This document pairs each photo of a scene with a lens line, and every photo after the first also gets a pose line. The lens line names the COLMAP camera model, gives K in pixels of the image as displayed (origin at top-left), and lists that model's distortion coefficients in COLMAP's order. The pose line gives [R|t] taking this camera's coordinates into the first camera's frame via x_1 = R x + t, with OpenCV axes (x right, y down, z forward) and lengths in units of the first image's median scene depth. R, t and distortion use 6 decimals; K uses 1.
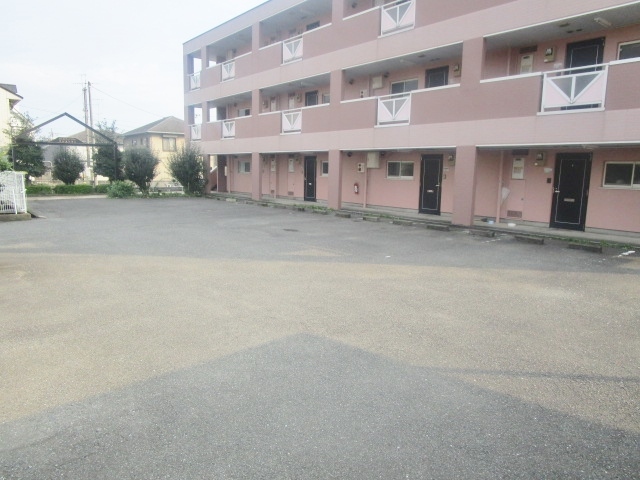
lens RADIAL K [[453.3, 0, 318.4], [0, 453.3, 243.5], [0, 0, 1]] dist [-0.037299, 0.014456]
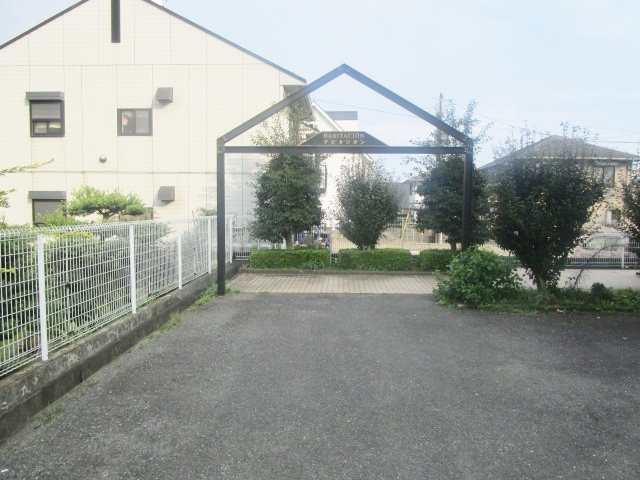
lens RADIAL K [[453.3, 0, 318.1], [0, 453.3, 242.1], [0, 0, 1]] dist [-0.037299, 0.014456]
pose [[0.733905, 0.039688, -0.678092, -0.465445], [-0.103386, 0.993187, -0.053765, -0.180118], [0.671338, 0.109564, 0.733008, 1.052022]]
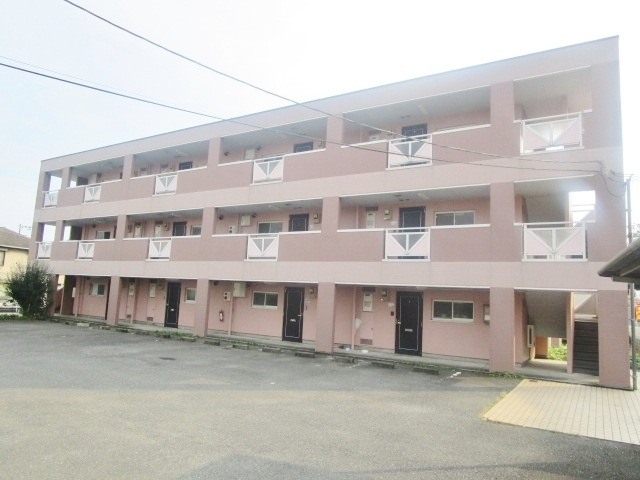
lens RADIAL K [[453.3, 0, 319.2], [0, 453.3, 240.2], [0, 0, 1]] dist [-0.037299, 0.014456]
pose [[0.941871, 0.072713, 0.328011, -0.070762], [0.020283, 0.962212, -0.271544, -0.003017], [-0.335361, 0.262413, 0.904805, -0.071867]]
